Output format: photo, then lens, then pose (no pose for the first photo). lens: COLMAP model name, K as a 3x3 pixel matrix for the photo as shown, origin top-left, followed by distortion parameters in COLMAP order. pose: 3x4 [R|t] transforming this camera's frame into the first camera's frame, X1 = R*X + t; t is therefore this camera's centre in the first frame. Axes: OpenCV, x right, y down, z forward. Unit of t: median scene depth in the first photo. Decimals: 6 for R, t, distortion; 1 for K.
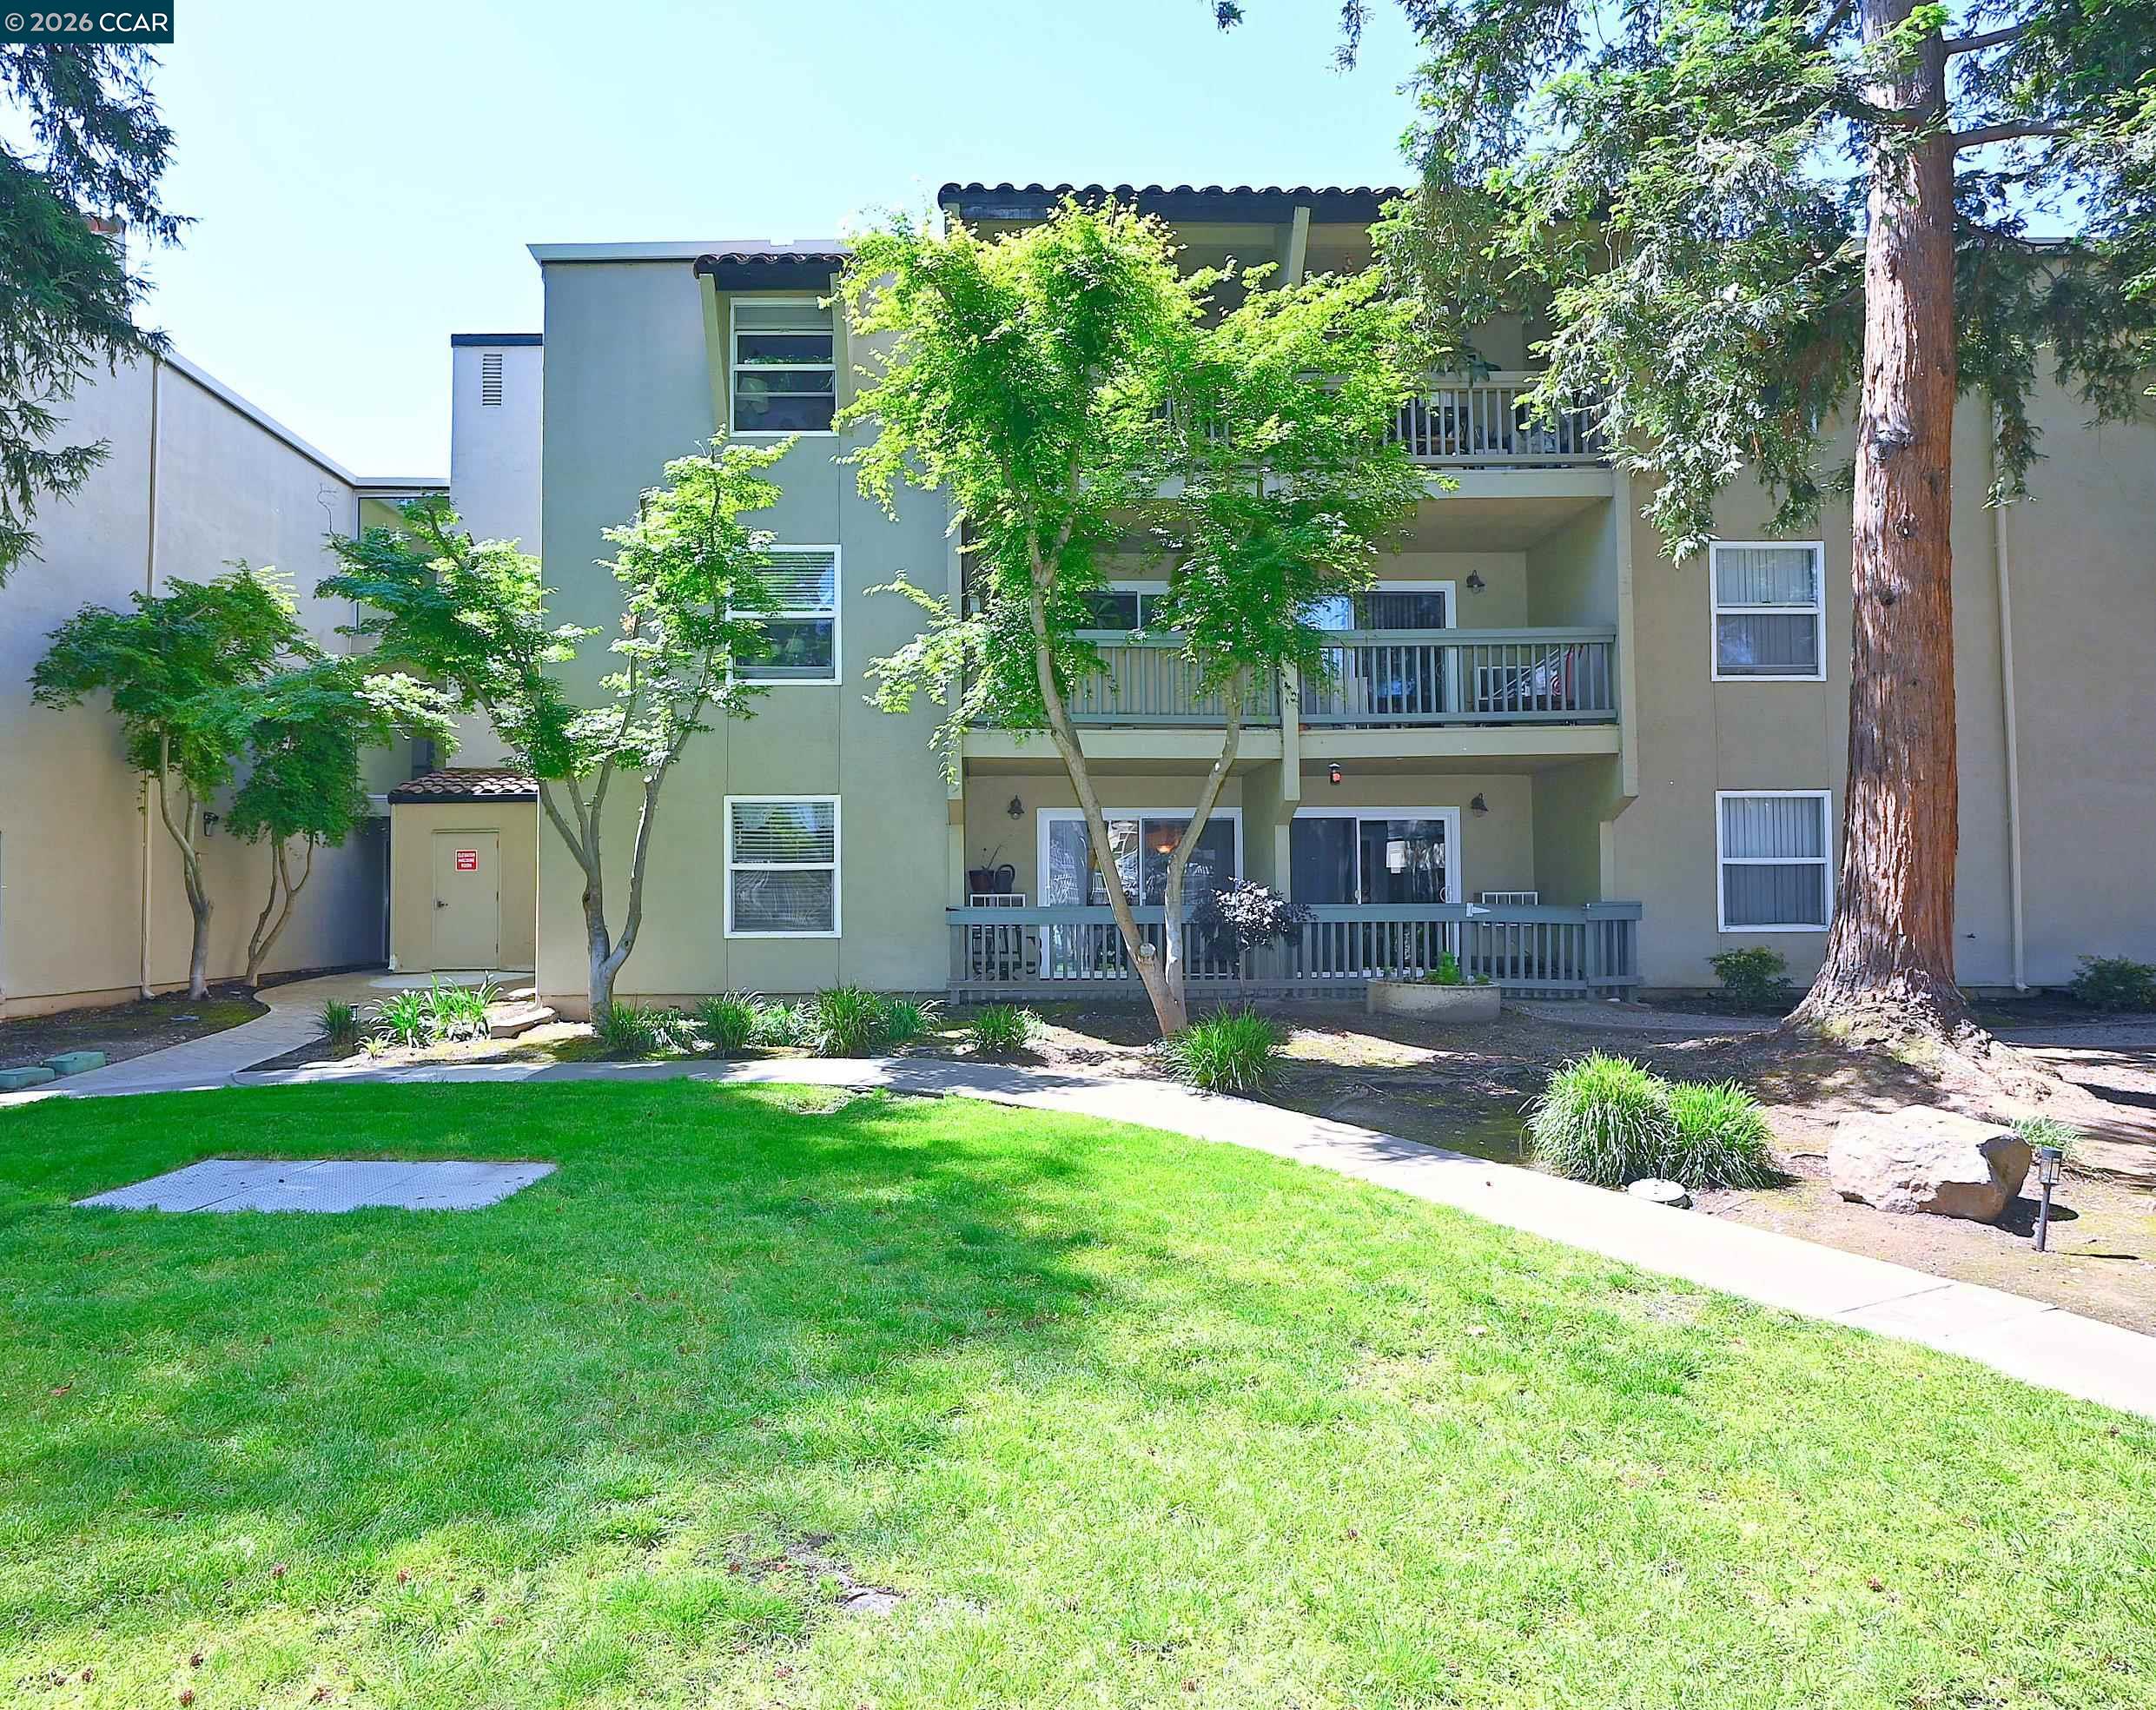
lens RADIAL K [[1310.4, 0, 1078.0], [0, 1310.4, 855.0], [0, 0, 1]] dist [-0.015455, -0.001695]
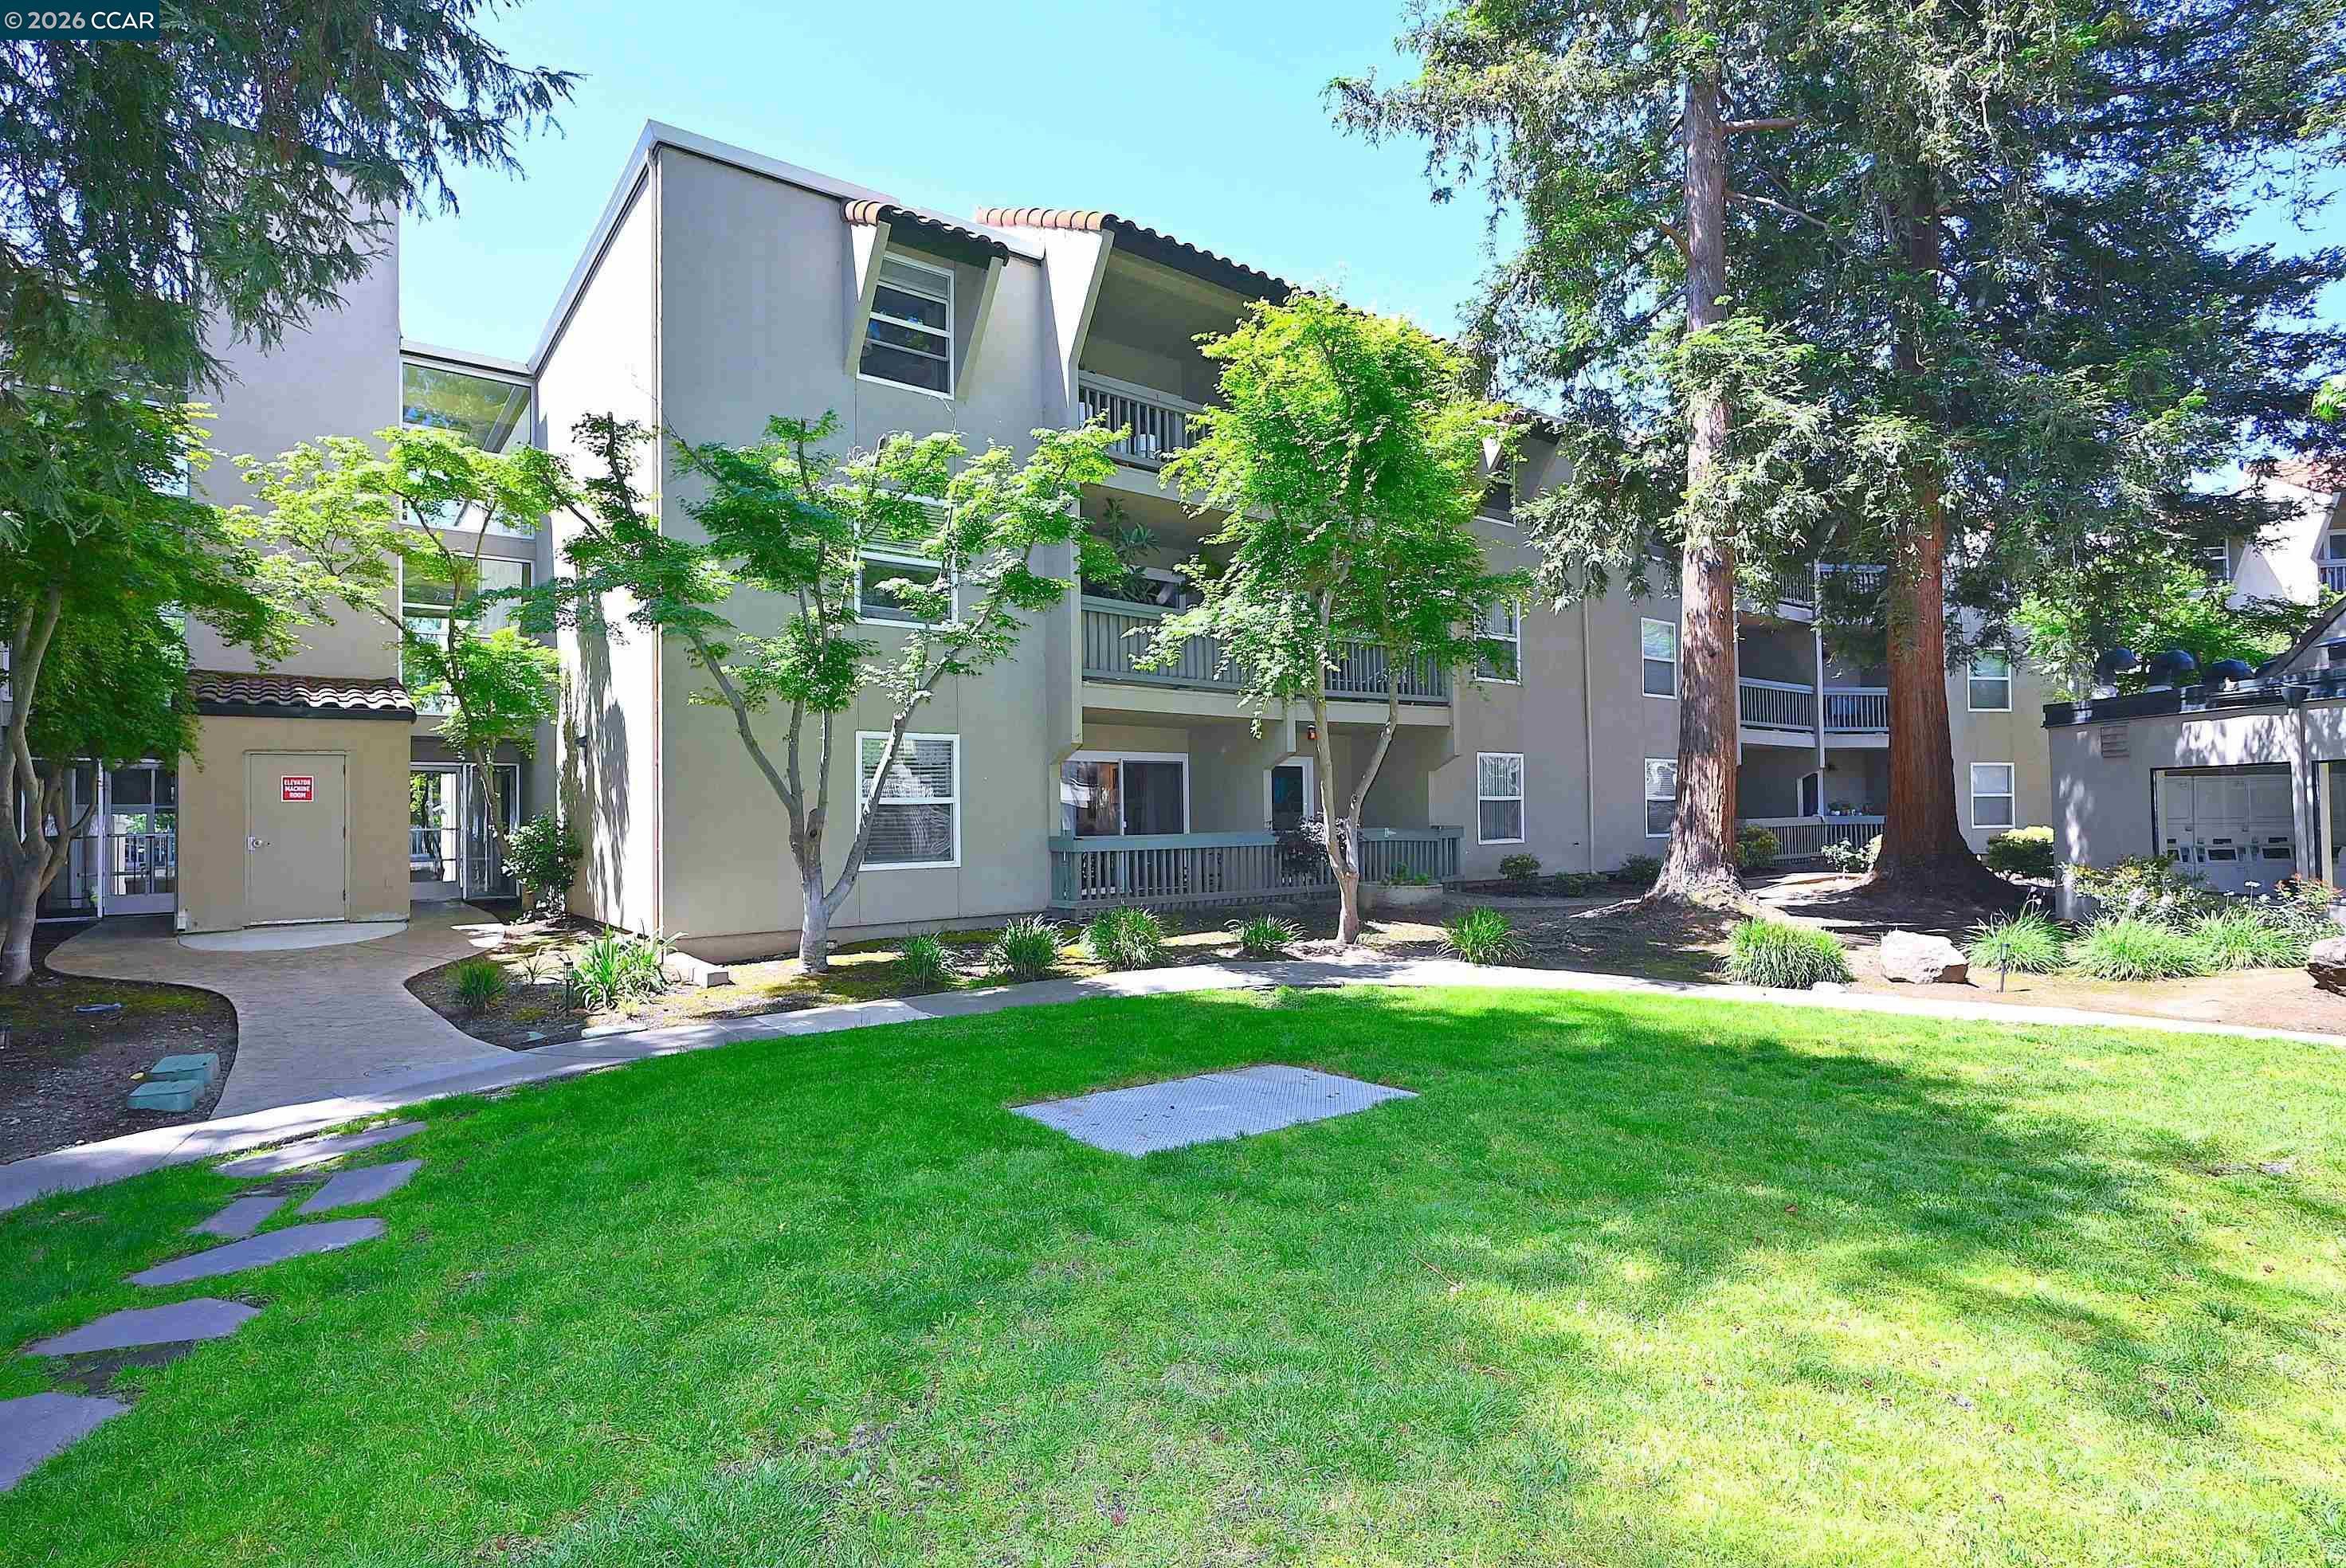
lens RADIAL K [[1157.5, 0, 1170.1], [0, 1157.5, 786.2], [0, 0, 1]] dist [-0.009114, 0.006454]
pose [[0.800214, 0.009444, 0.599640, -0.620704], [-0.012243, 0.999925, 0.000590, -0.006119], [-0.599589, -0.007814, 0.800270, 0.130886]]
